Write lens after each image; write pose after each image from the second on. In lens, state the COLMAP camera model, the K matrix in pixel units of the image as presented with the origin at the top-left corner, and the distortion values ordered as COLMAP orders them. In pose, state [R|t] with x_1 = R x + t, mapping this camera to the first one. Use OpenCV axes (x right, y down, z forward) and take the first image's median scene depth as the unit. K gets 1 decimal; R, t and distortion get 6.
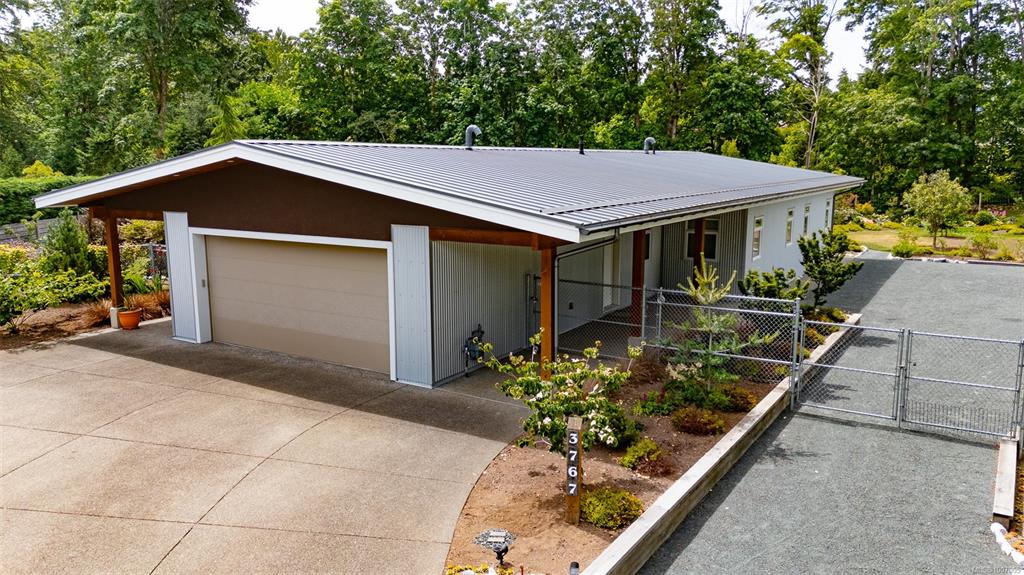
lens RADIAL K [[756.2, 0, 512.0], [0, 756.2, 287.5], [0, 0, 1]] dist [0.027396, -0.005875]
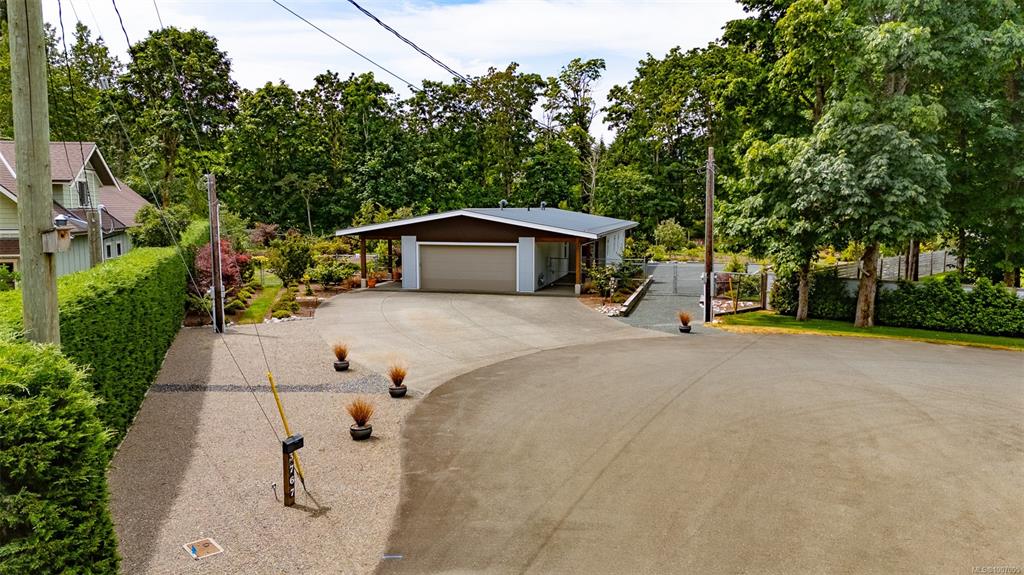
lens RADIAL K [[736.2, 0, 512.0], [0, 736.2, 287.5], [0, 0, 1]] dist [0.048775, -0.006673]
pose [[0.950408, -0.029420, 0.309610, -0.399512], [0.046906, 0.997688, -0.049183, 0.093501], [-0.307447, 0.061266, 0.949591, -0.633061]]
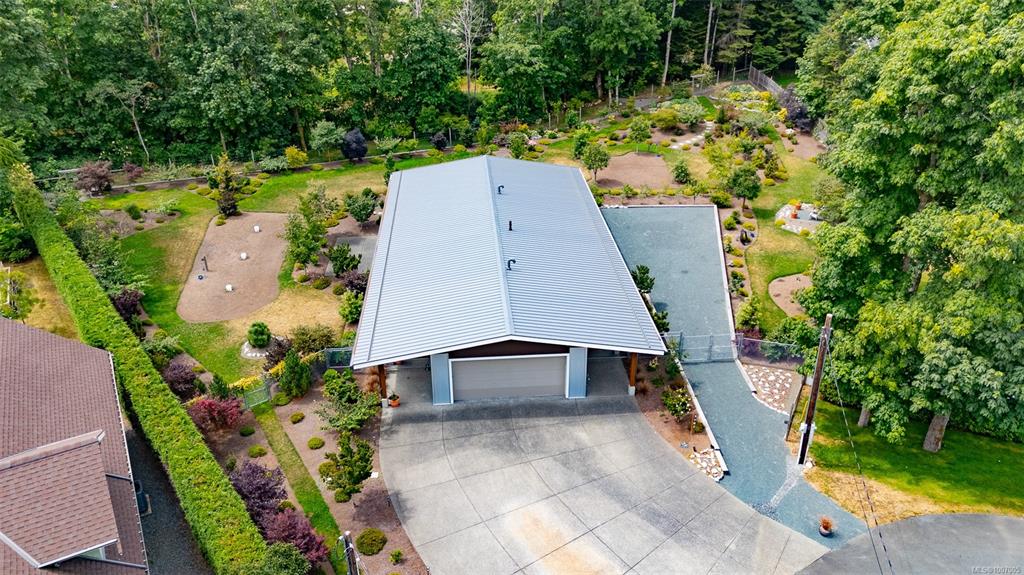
lens RADIAL K [[736.2, 0, 512.0], [0, 736.2, 287.5], [0, 0, 1]] dist [0.048775, -0.006673]
pose [[0.809042, -0.275432, 0.519219, -0.595059], [0.103599, 0.936396, 0.335305, -0.432763], [-0.578548, -0.217485, 0.786118, -0.323338]]
